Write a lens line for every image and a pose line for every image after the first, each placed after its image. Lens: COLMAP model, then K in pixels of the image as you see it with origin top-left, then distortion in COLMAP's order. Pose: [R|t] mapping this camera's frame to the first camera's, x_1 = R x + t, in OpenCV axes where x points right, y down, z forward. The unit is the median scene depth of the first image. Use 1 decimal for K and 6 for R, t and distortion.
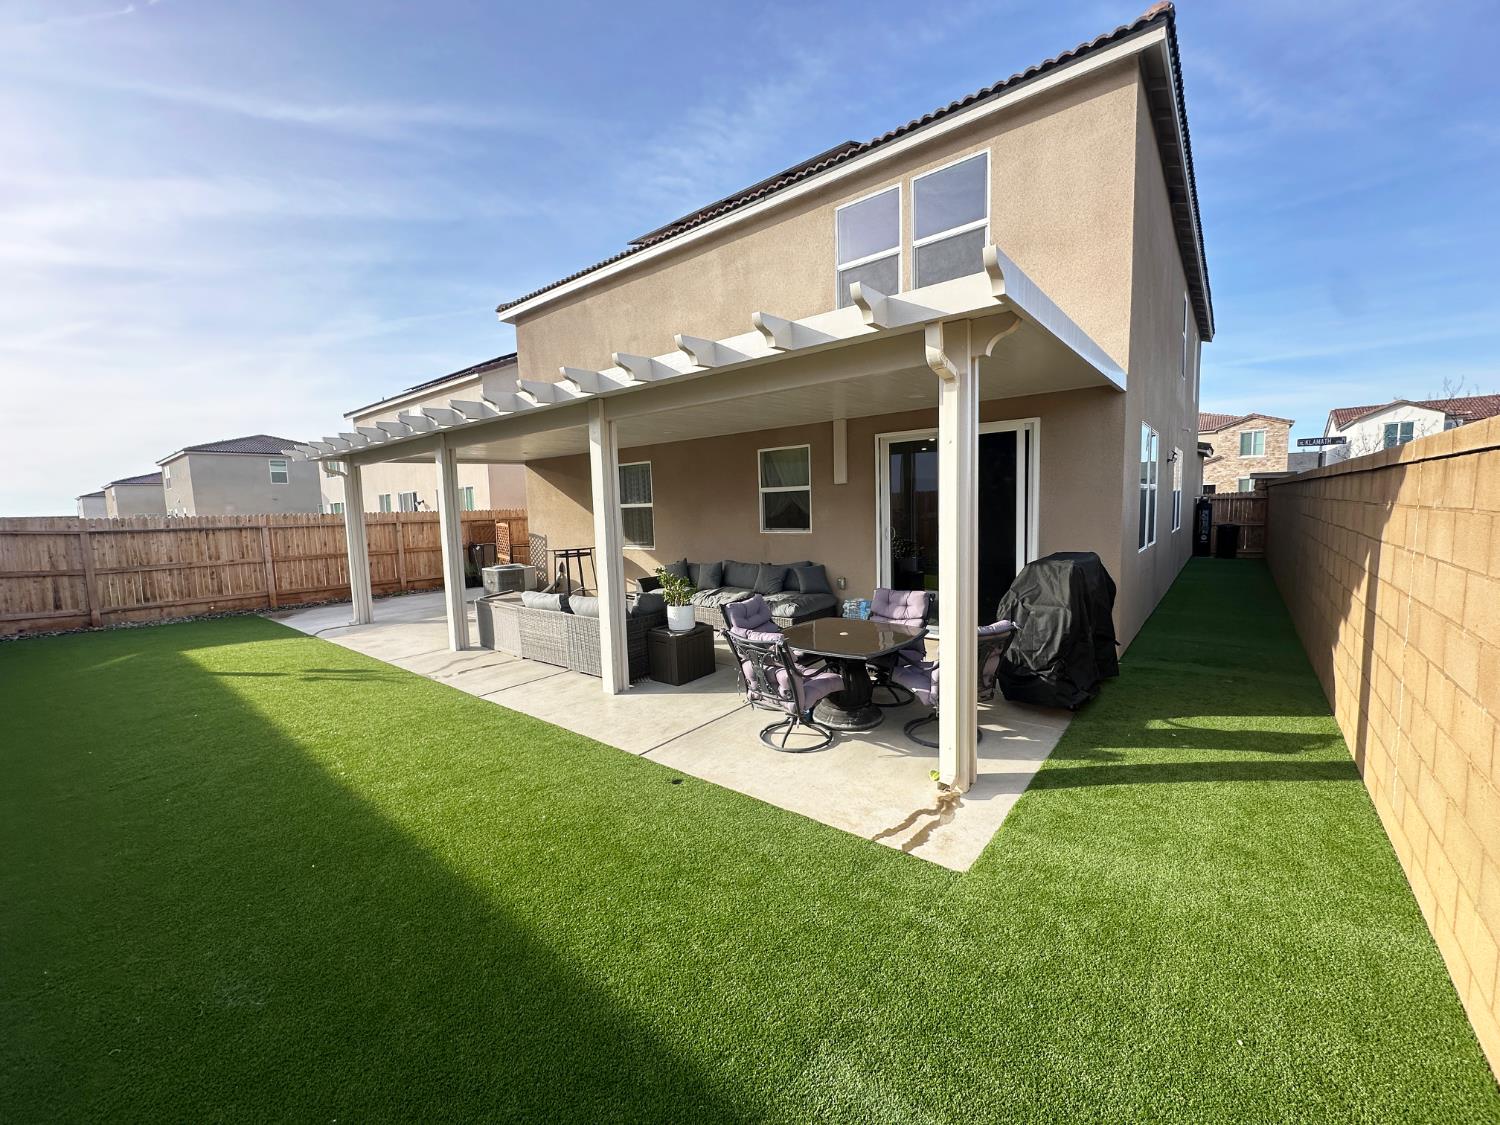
lens RADIAL K [[597.3, 0, 746.4], [0, 597.3, 563.8], [0, 0, 1]] dist [-0.001428, 0.000024]
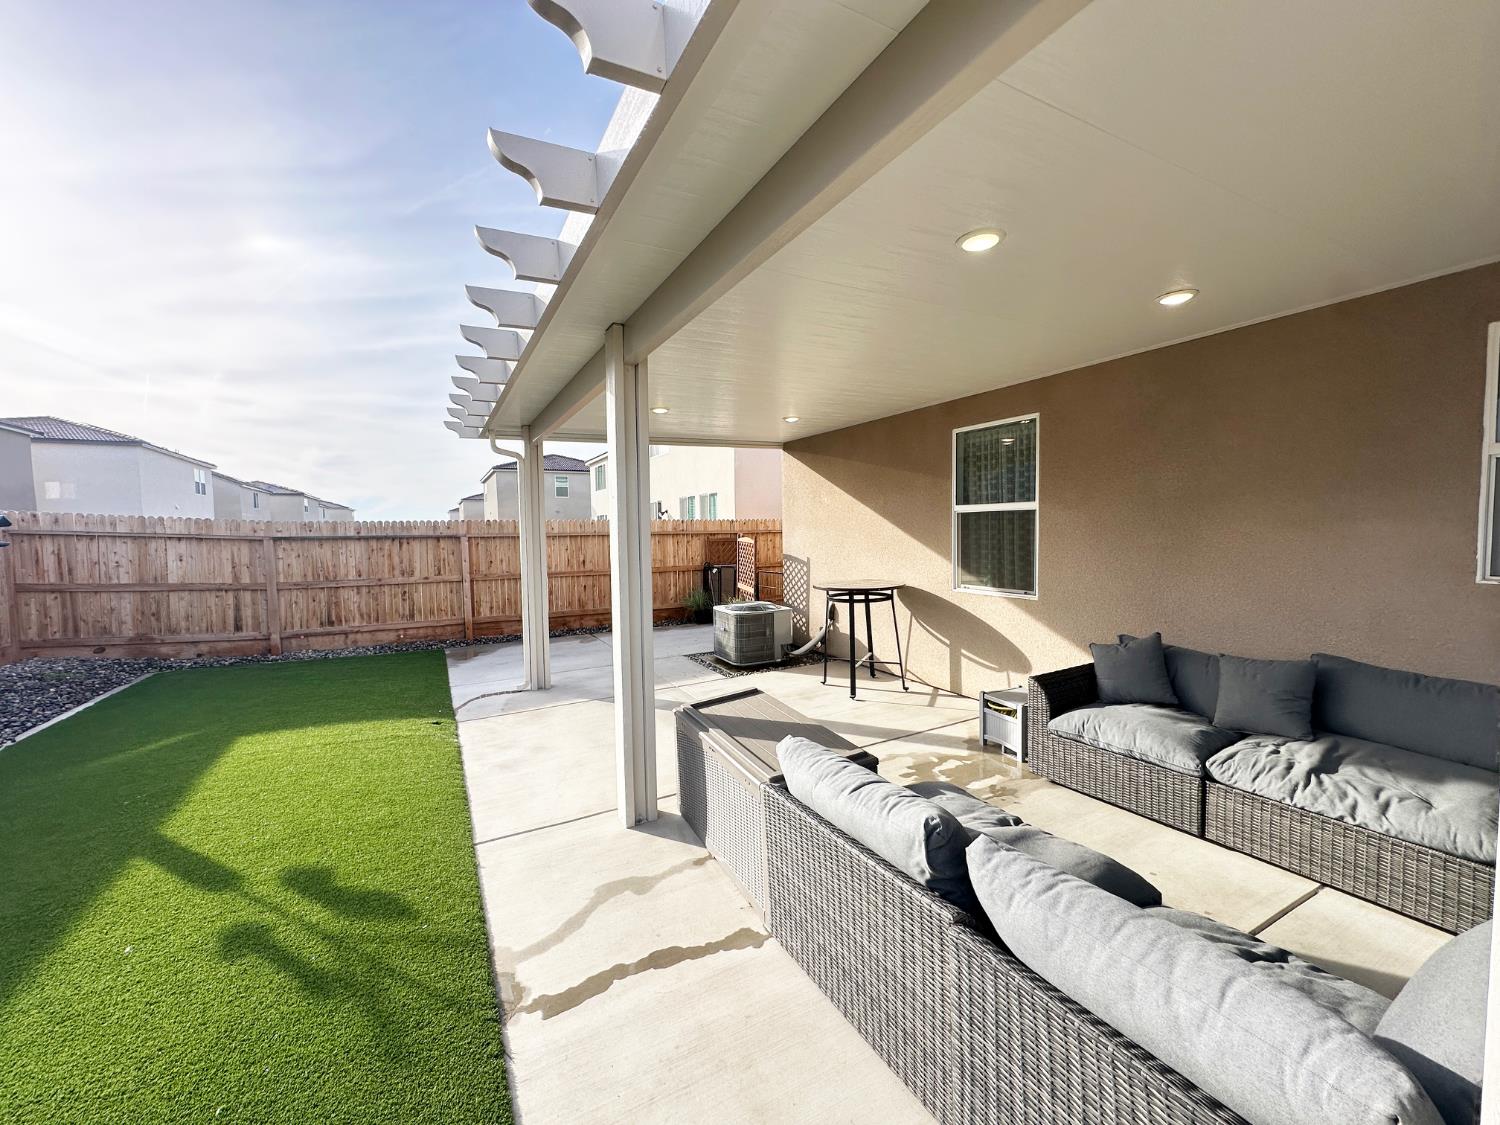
lens RADIAL K [[597.3, 0, 746.4], [0, 597.3, 562.8], [0, 0, 1]] dist [-0.001428, 0.000024]
pose [[0.922712, 0.037225, -0.383689, -0.179084], [-0.049313, 0.998547, -0.021711, -0.030241], [0.382324, 0.038954, 0.923207, 0.454986]]
